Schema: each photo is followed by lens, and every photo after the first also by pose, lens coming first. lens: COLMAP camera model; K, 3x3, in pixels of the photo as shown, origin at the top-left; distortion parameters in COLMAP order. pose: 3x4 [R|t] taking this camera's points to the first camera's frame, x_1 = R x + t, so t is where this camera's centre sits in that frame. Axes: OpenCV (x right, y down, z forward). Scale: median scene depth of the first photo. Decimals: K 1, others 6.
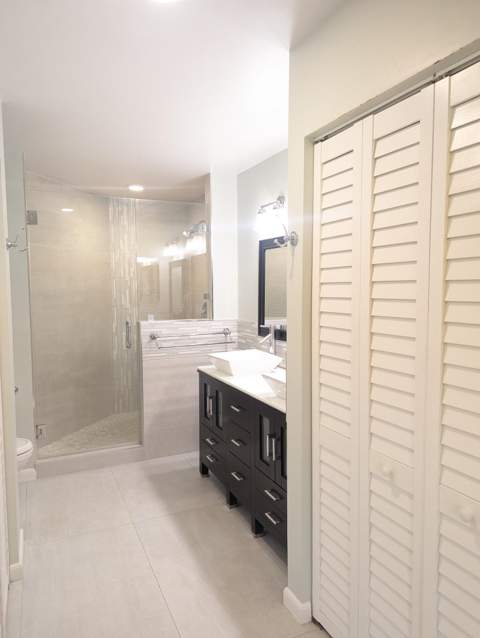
lens RADIAL K [[452.8, 0, 240.0], [0, 452.8, 319.0], [0, 0, 1]] dist [0.079844, -0.064114]
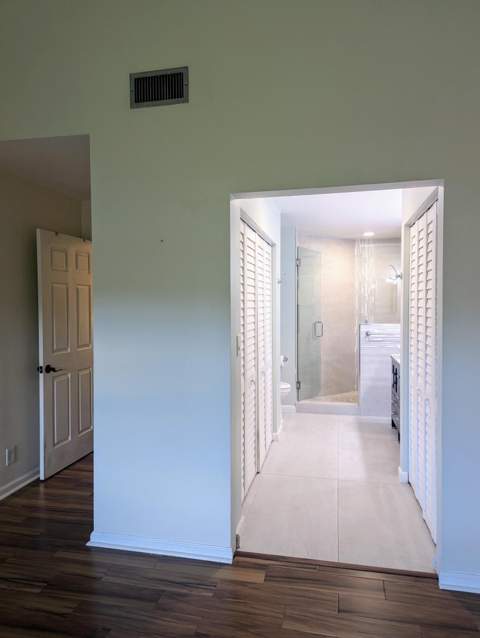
lens RADIAL K [[452.8, 0, 240.0], [0, 452.8, 319.0], [0, 0, 1]] dist [0.079844, -0.064114]
pose [[0.805285, 0.023596, -0.592418, 0.361811], [-0.042090, 0.998962, -0.017424, 0.032968], [0.591392, 0.038966, 0.805442, -0.471906]]
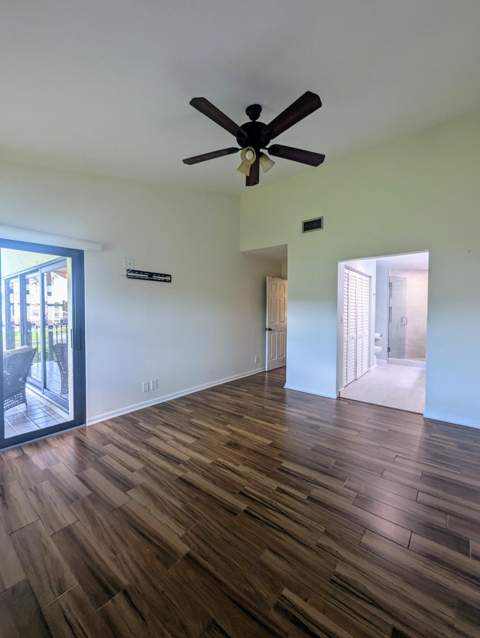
lens RADIAL K [[264.8, 0, 240.0], [0, 264.8, 319.0], [0, 0, 1]] dist [-0.002722, -0.000077]
pose [[0.448417, 0.035045, -0.893137, 0.706701], [-0.068946, 0.997610, 0.004529, 0.086893], [0.891161, 0.059547, 0.449762, -0.740924]]
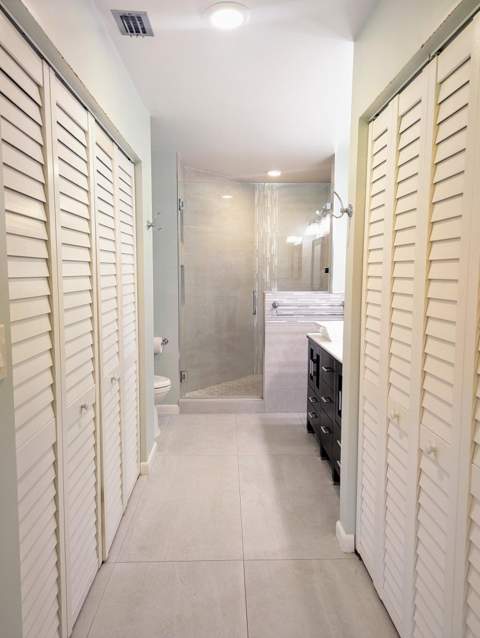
lens RADIAL K [[450.7, 0, 239.6], [0, 450.7, 310.4], [0, 0, 1]] dist [0.079435, -0.096092]
pose [[0.923076, 0.046015, -0.381854, 0.154922], [-0.038604, 0.998888, 0.027049, 0.024401], [0.382675, -0.010227, 0.923827, -0.067386]]
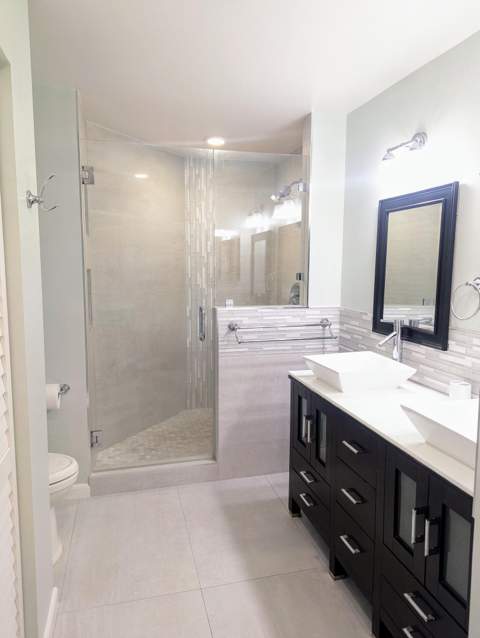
lens RADIAL K [[451.5, 0, 242.7], [0, 451.5, 315.7], [0, 0, 1]] dist [0.079947, -0.062344]
pose [[0.986248, 0.030068, -0.162515, -0.045876], [-0.023323, 0.998792, 0.043252, -0.015446], [0.163619, -0.038867, 0.985758, 0.229970]]
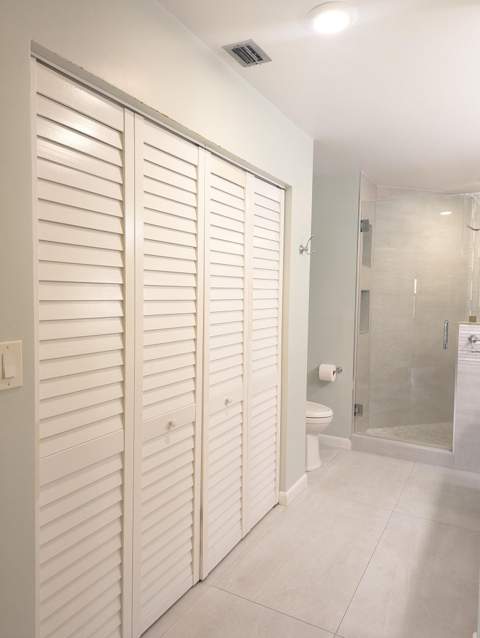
lens RADIAL K [[451.5, 0, 242.7], [0, 451.5, 315.7], [0, 0, 1]] dist [0.079947, -0.062344]
pose [[0.599889, 0.058746, -0.797924, 0.270855], [-0.076546, 0.996940, 0.015850, 0.011394], [0.796413, 0.051569, 0.602550, 0.063549]]
